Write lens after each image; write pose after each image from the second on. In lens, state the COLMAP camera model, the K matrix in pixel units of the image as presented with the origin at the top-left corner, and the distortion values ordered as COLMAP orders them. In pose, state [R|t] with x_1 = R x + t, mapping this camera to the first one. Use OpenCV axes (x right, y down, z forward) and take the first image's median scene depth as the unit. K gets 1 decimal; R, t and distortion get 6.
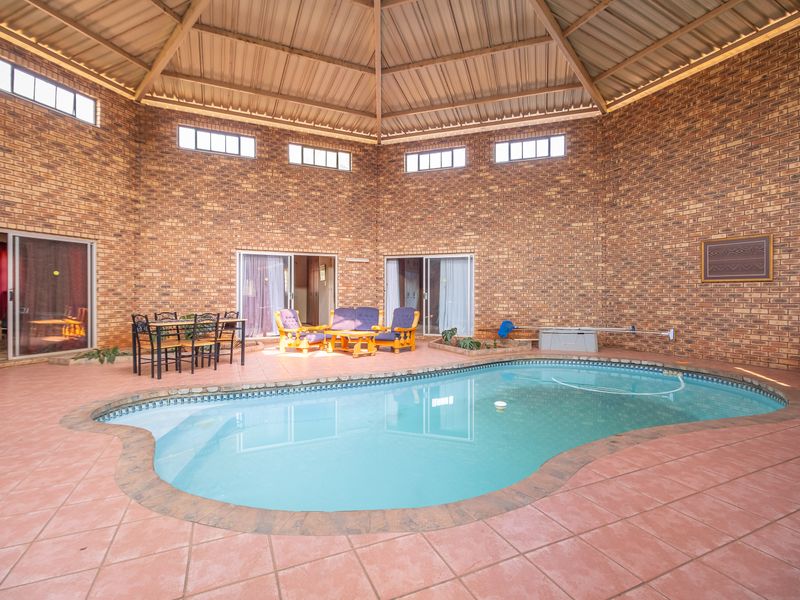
lens RADIAL K [[392.8, 0, 400.9], [0, 392.8, 295.1], [0, 0, 1]] dist [0.004962, -0.001719]
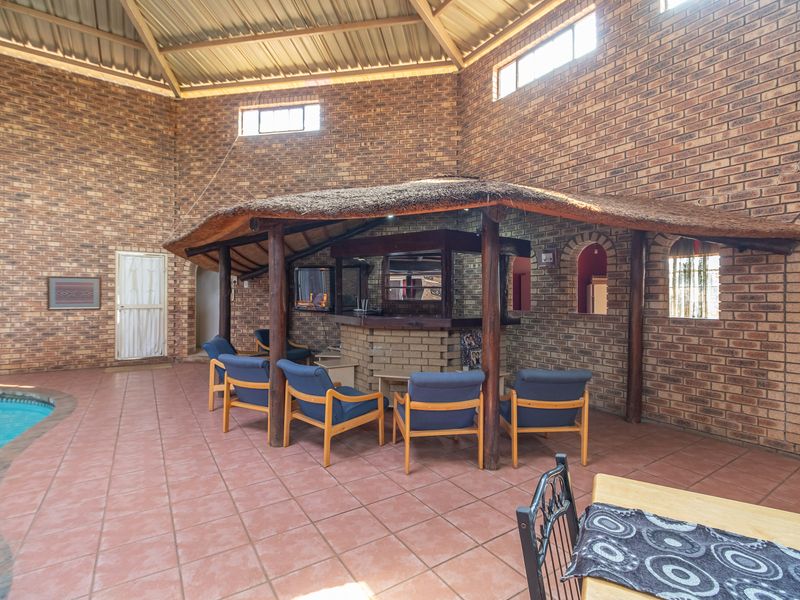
lens RADIAL K [[392.8, 0, 399.0], [0, 392.8, 296.5], [0, 0, 1]] dist [0.004962, -0.001719]
pose [[-0.147170, 0.003527, 0.989105, -0.151885], [-0.007048, 0.999965, -0.004614, -0.015006], [-0.989086, -0.007650, -0.147140, 0.079303]]
